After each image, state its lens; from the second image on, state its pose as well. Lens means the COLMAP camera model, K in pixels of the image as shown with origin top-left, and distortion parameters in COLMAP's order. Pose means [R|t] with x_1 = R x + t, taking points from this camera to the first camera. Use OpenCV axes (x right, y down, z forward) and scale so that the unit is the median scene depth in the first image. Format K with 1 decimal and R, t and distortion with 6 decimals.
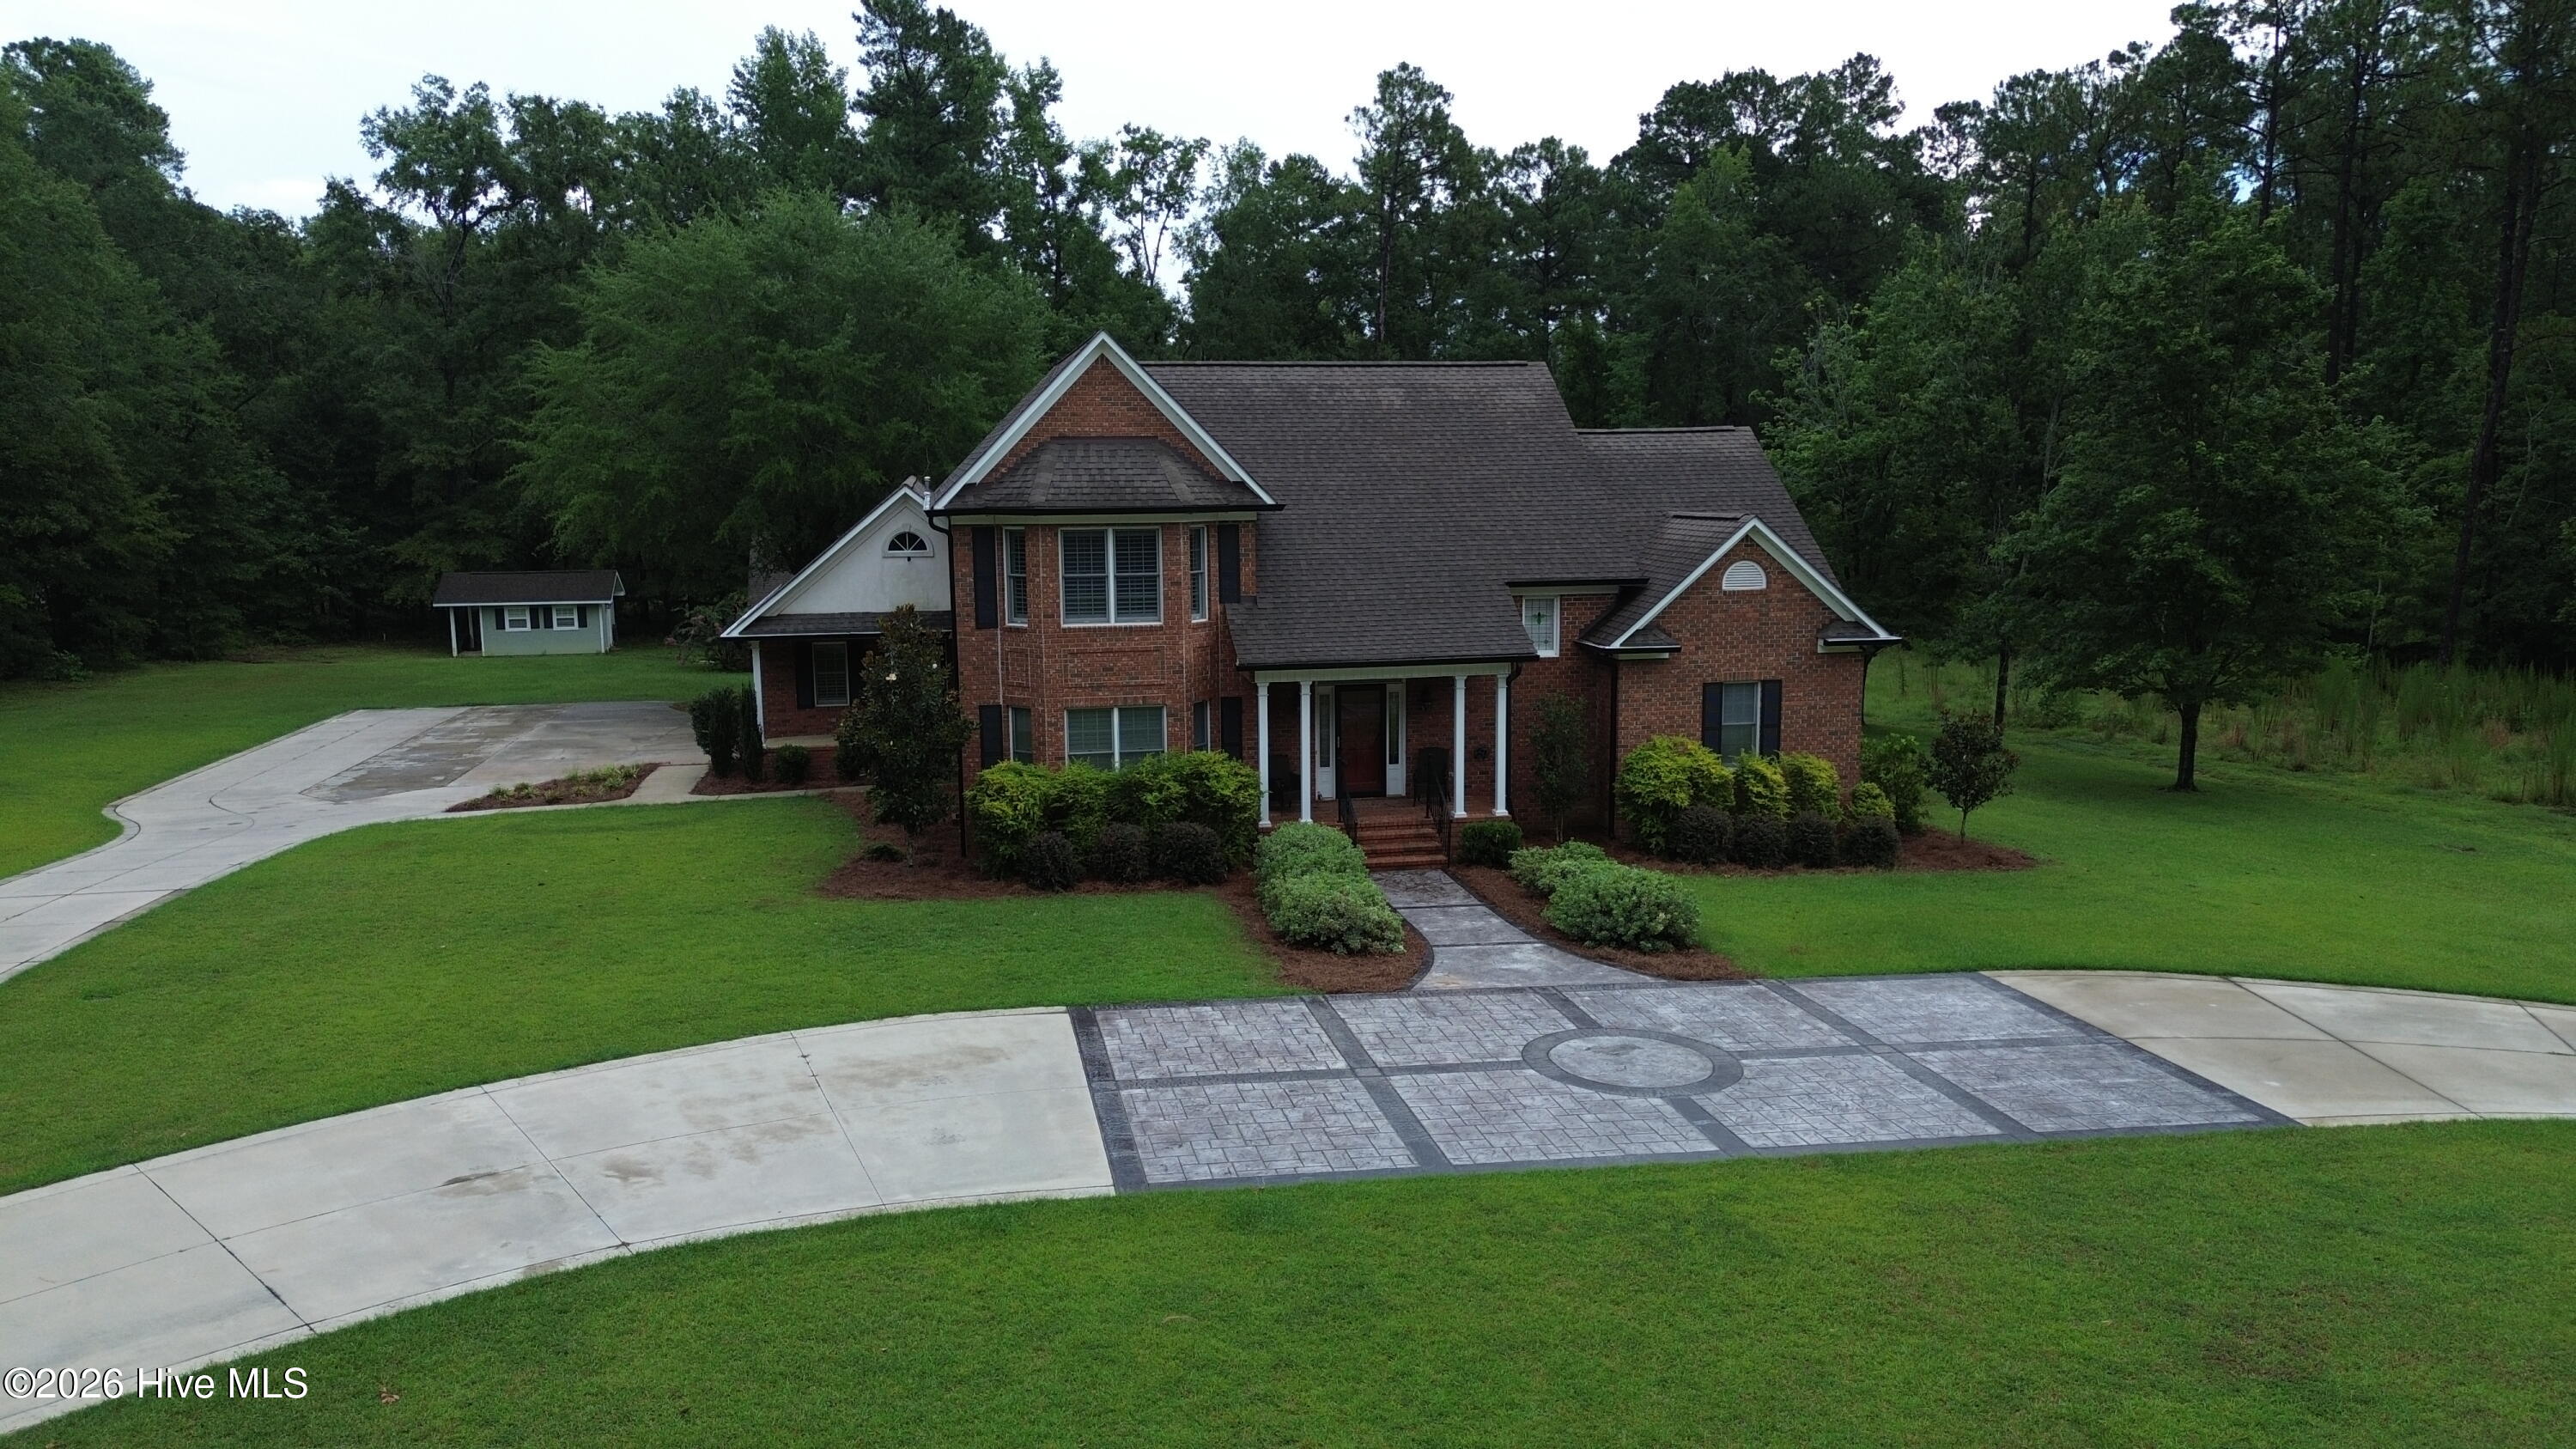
lens RADIAL K [[1826.6, 0, 1289.6], [0, 1826.6, 732.7], [0, 0, 1]] dist [0.061206, -0.056626]
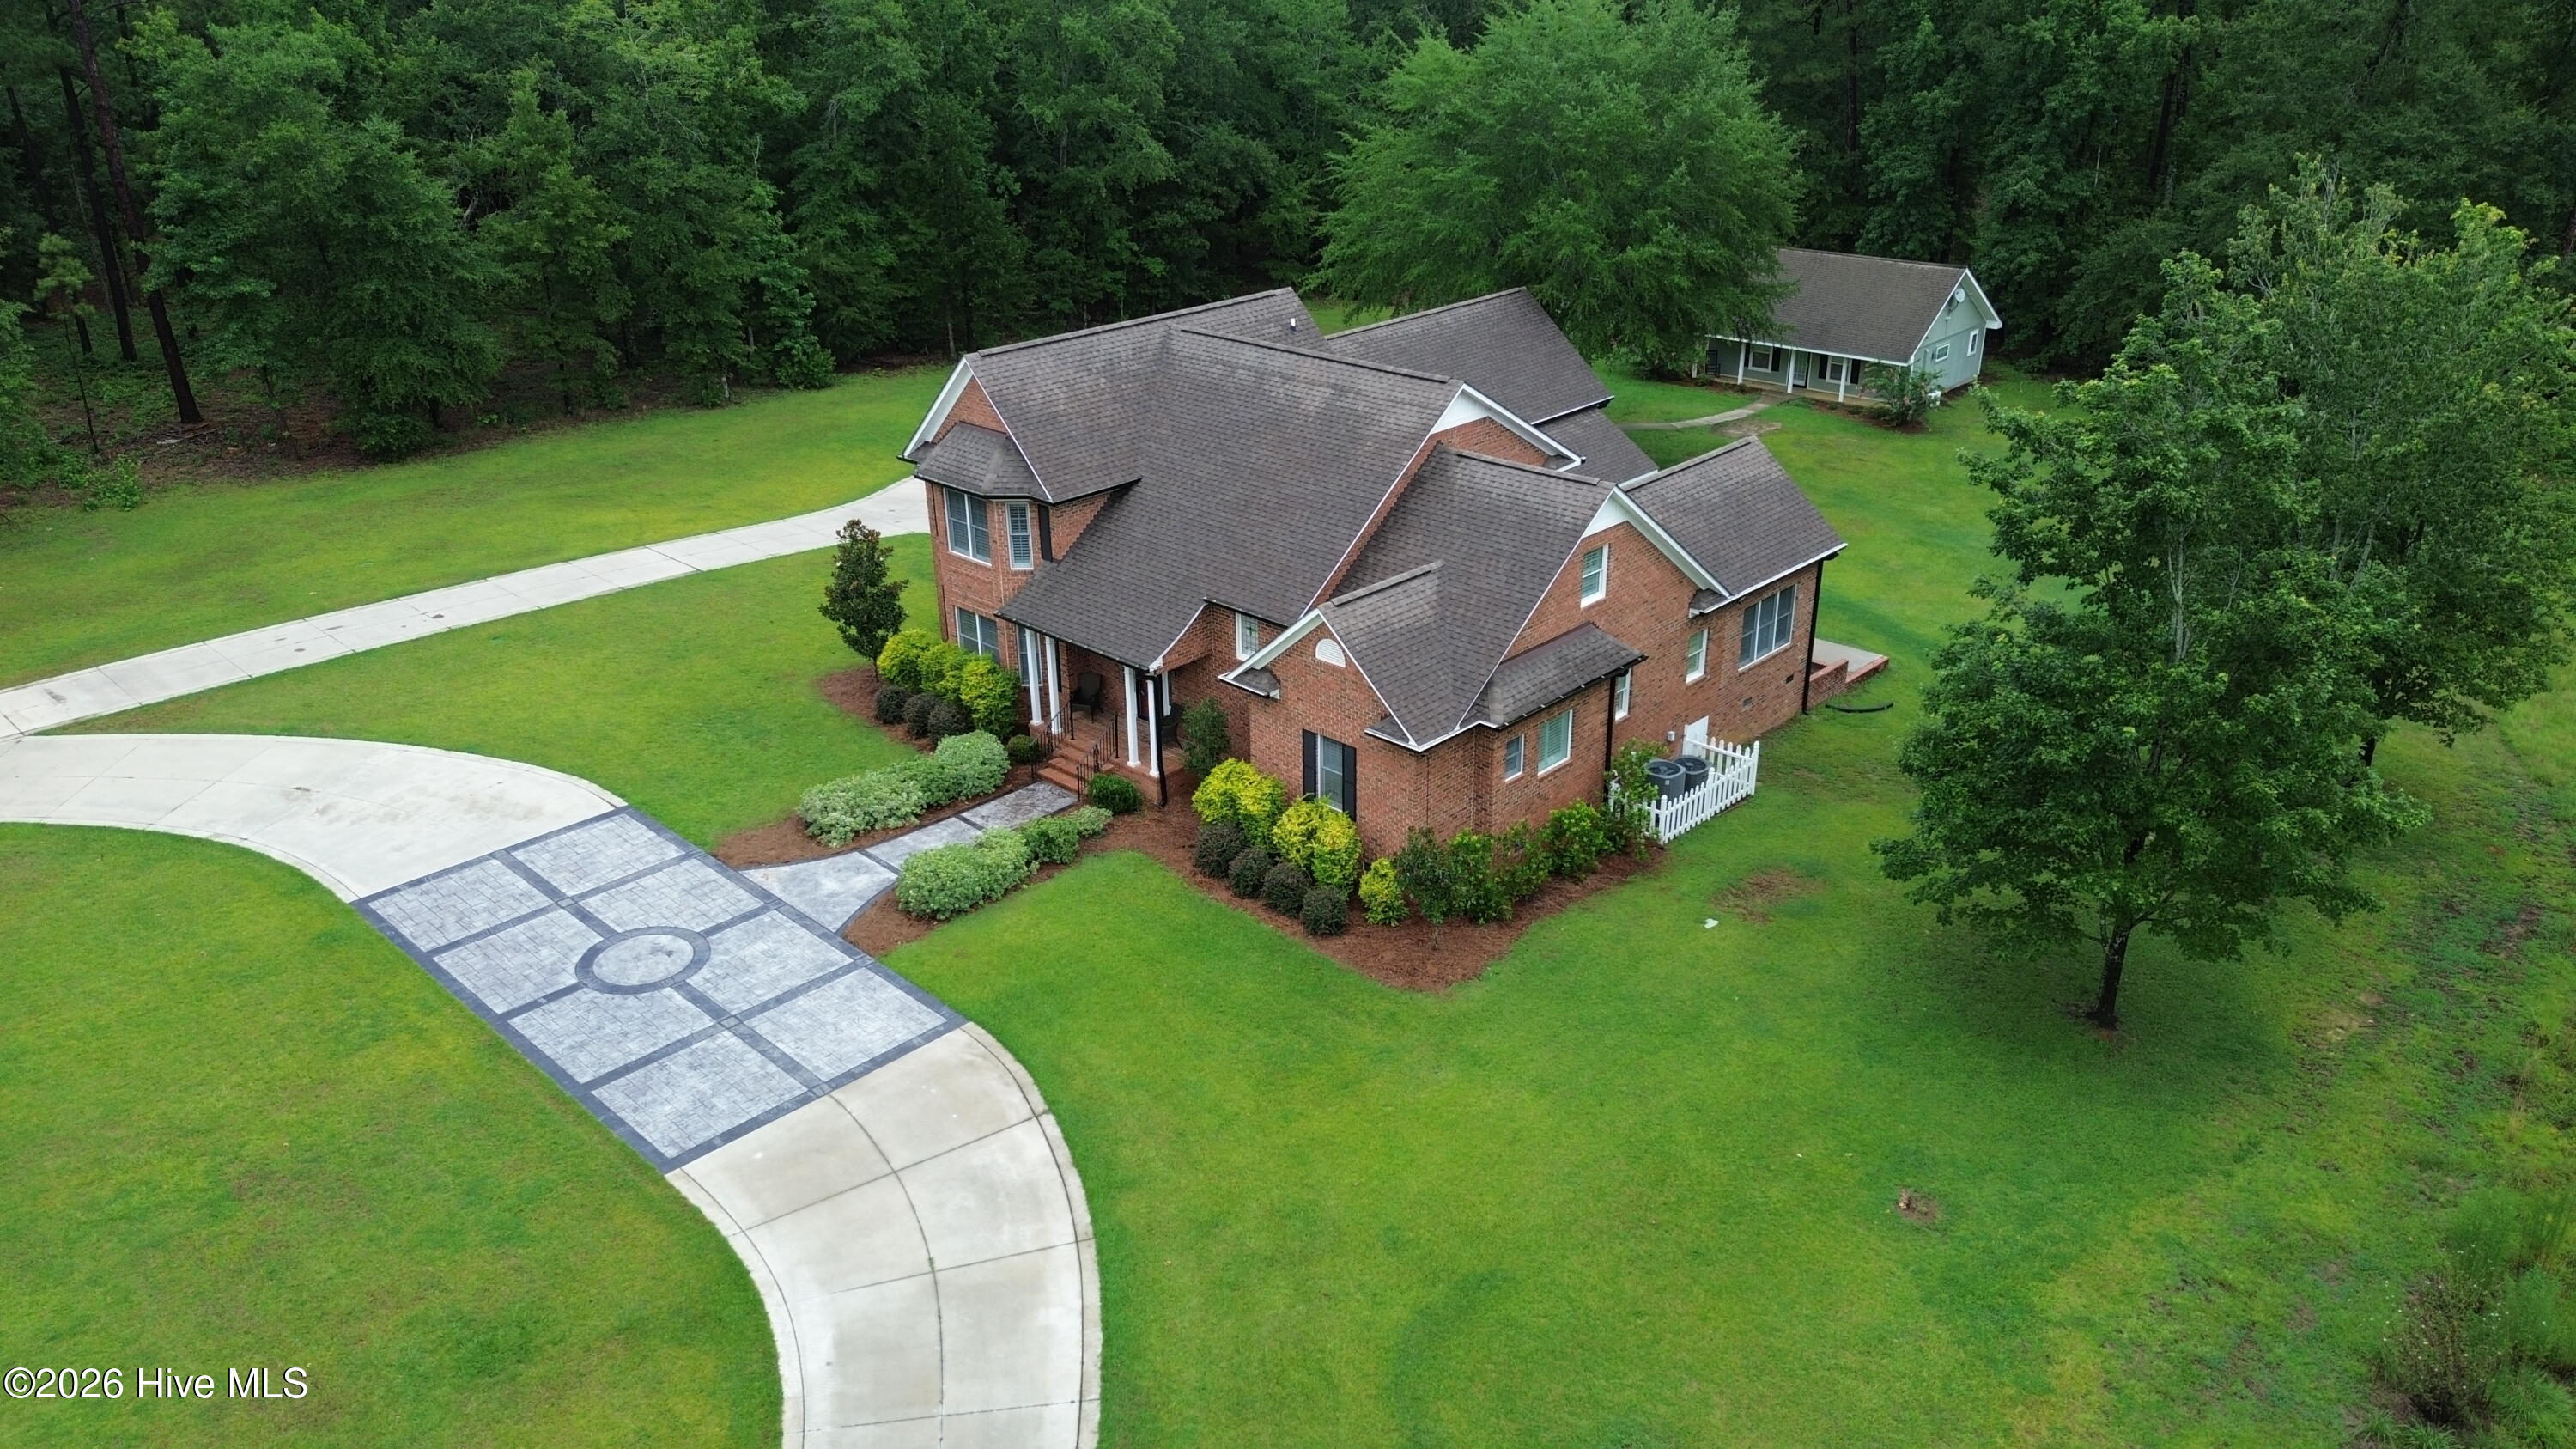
lens RADIAL K [[1826.6, 0, 1289.6], [0, 1826.6, 732.7], [0, 0, 1]] dist [0.061206, -0.056626]
pose [[0.578001, 0.337698, -0.742883, 1.693622], [-0.114593, 0.934924, 0.335836, -0.644944], [0.807950, -0.108985, 0.579084, 0.512059]]
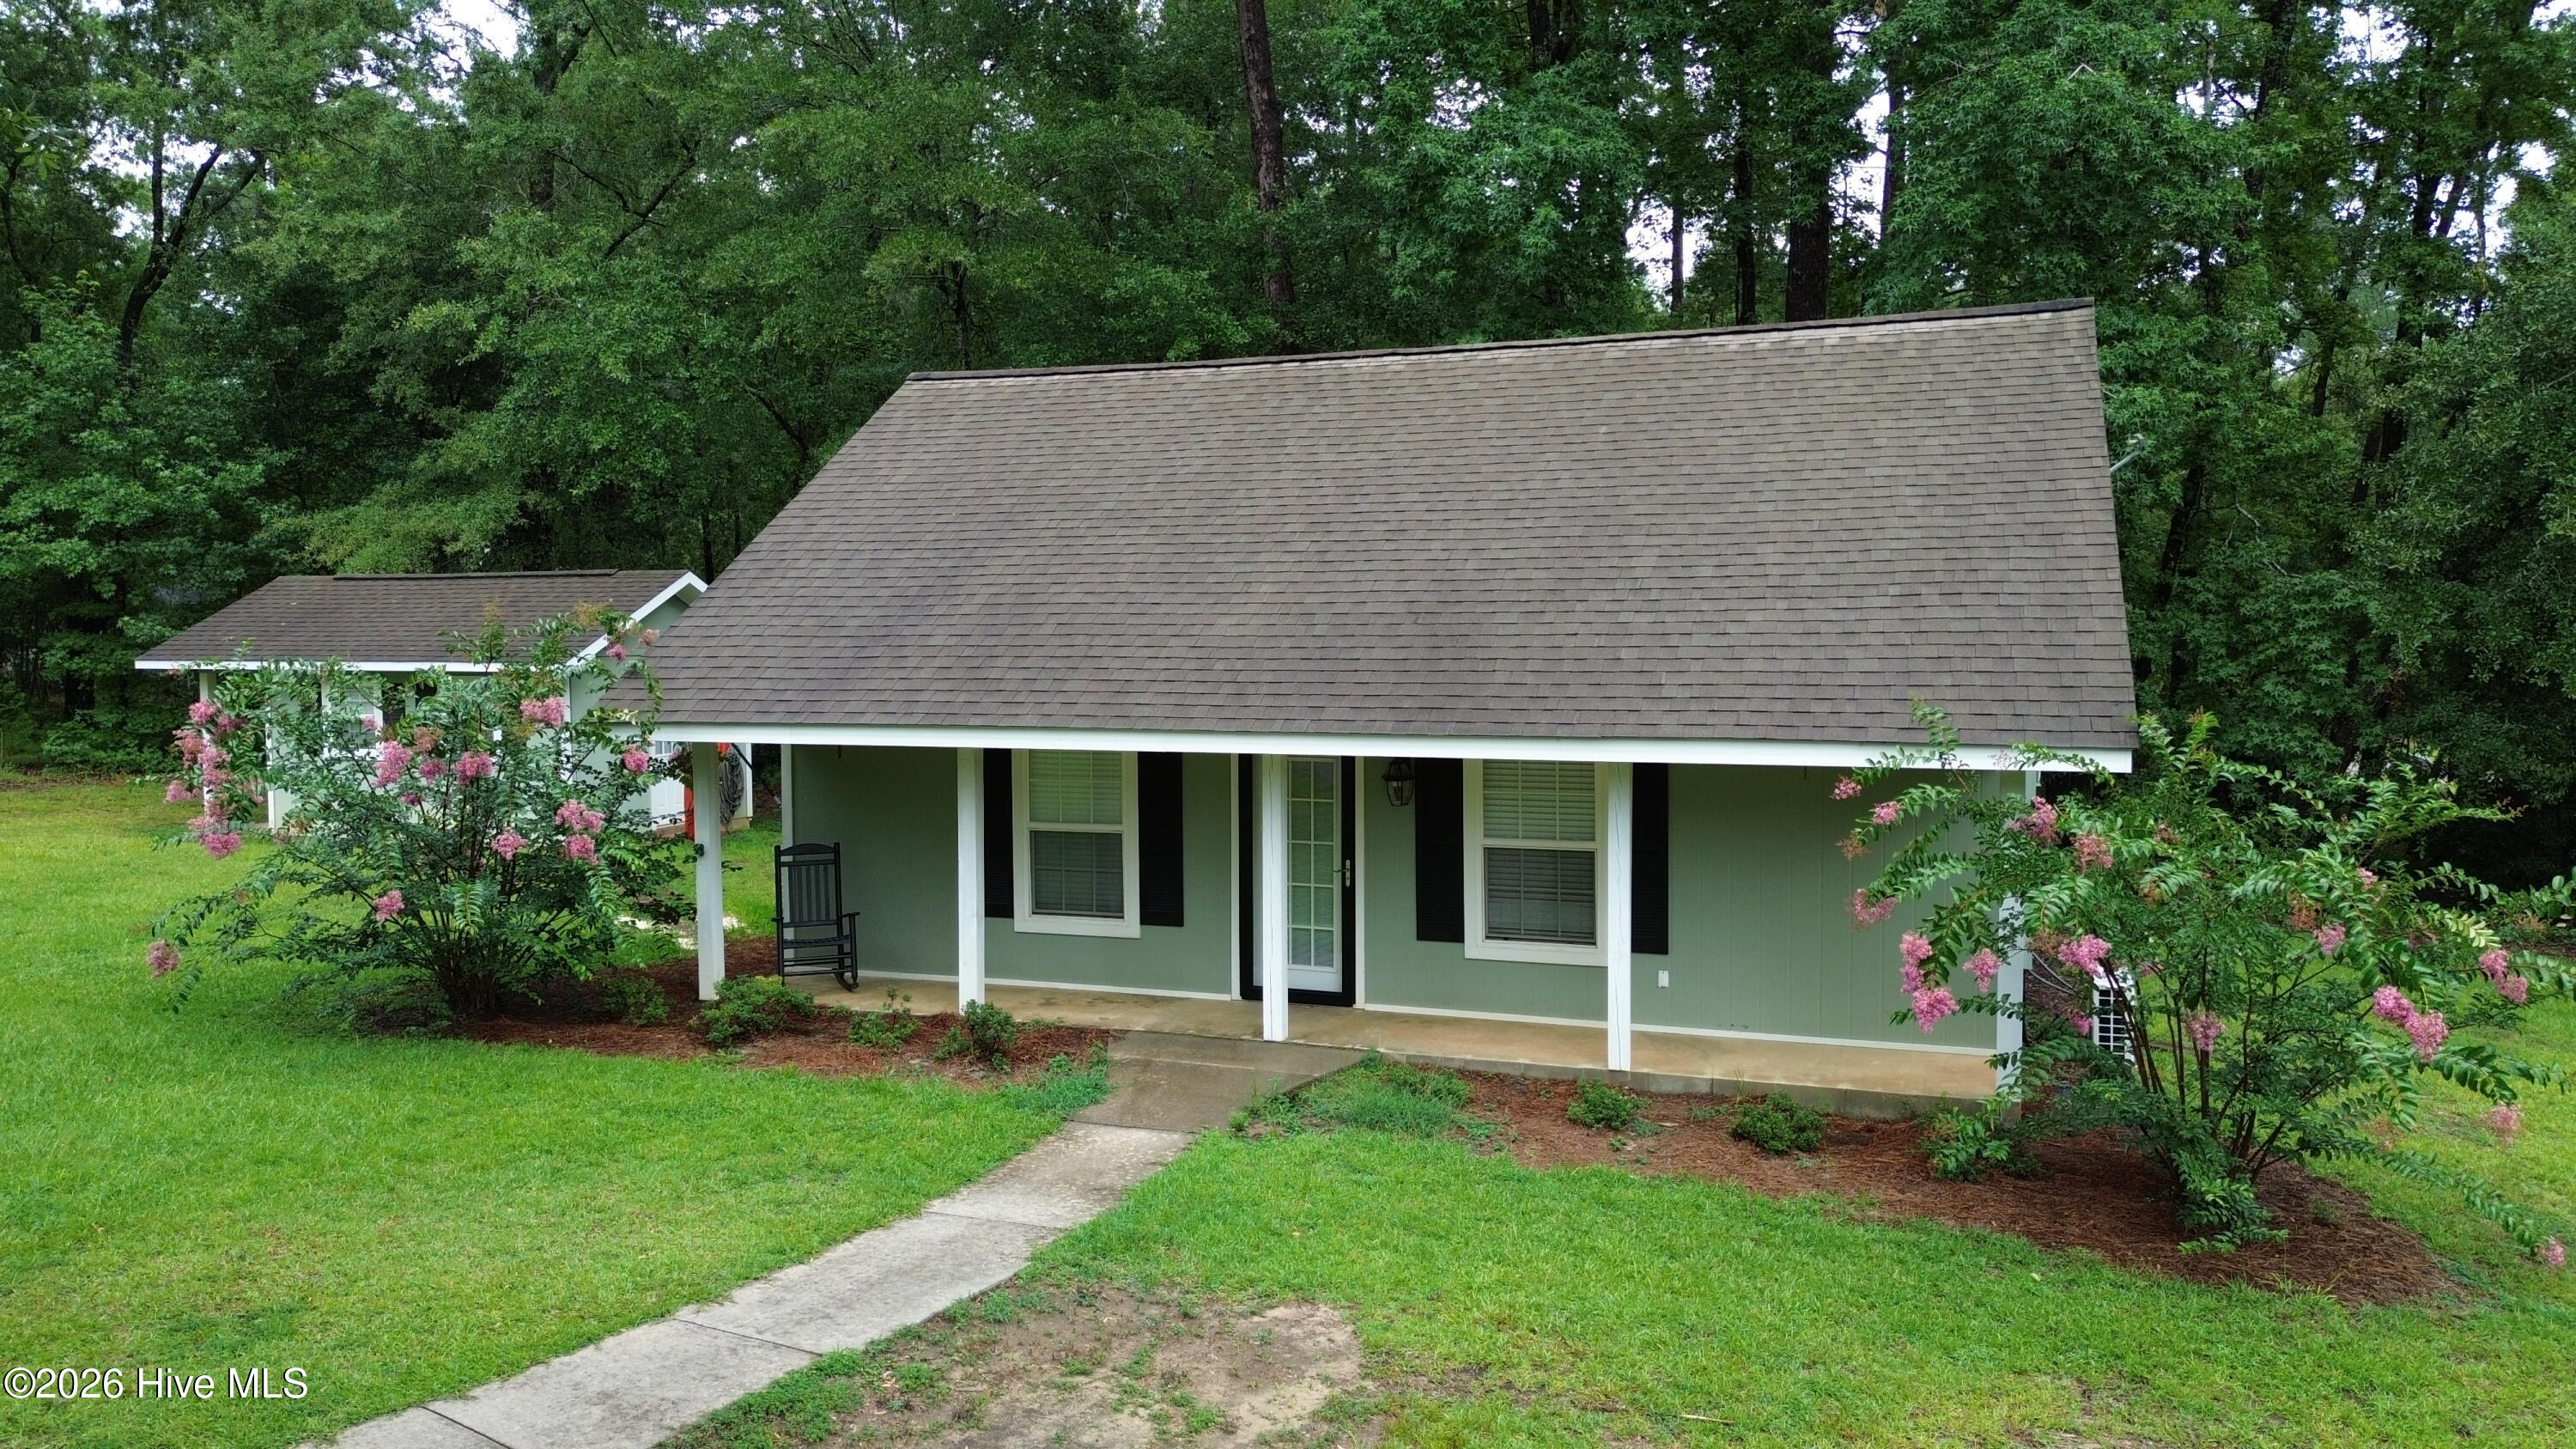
lens RADIAL K [[1826.6, 0, 1289.6], [0, 1826.6, 732.7], [0, 0, 1]] dist [0.061206, -0.056626]
pose [[0.841536, 0.034607, -0.539091, -0.480821], [-0.079228, 0.995061, -0.059798, -0.201980], [0.534359, 0.093033, 0.840122, 3.154918]]
